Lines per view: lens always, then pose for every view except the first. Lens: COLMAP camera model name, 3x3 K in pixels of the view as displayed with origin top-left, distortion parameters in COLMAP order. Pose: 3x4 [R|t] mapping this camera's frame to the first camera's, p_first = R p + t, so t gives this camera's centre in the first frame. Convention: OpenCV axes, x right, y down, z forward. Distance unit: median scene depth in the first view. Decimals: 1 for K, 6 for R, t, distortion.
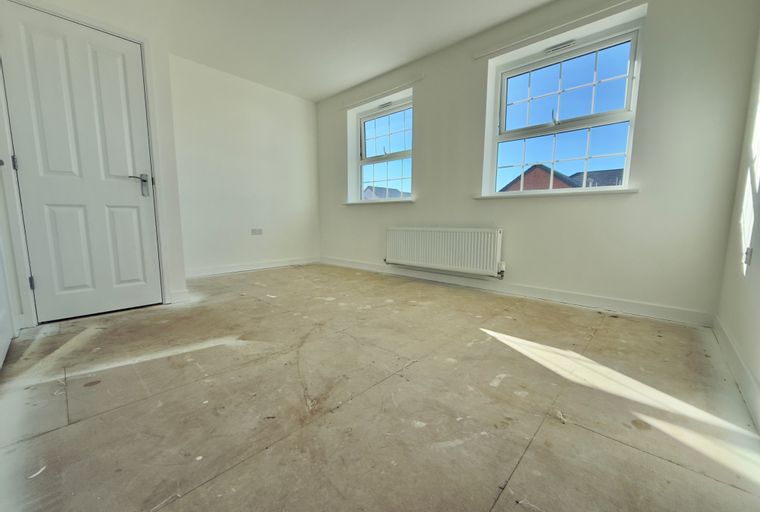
lens RADIAL K [[300.4, 0, 380.4], [0, 300.4, 251.8], [0, 0, 1]] dist [0.000573, 0.000596]
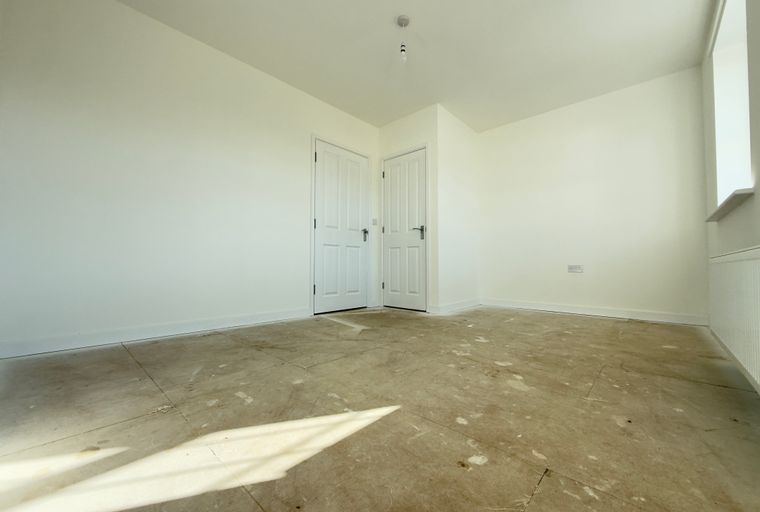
lens RADIAL K [[300.4, 0, 378.5], [0, 300.4, 259.1], [0, 0, 1]] dist [0.000573, 0.000596]
pose [[0.000308, -0.025228, -0.999682, 1.076713], [-0.112068, 0.993383, -0.025104, -0.025401], [0.993700, 0.112040, -0.002522, 1.092438]]
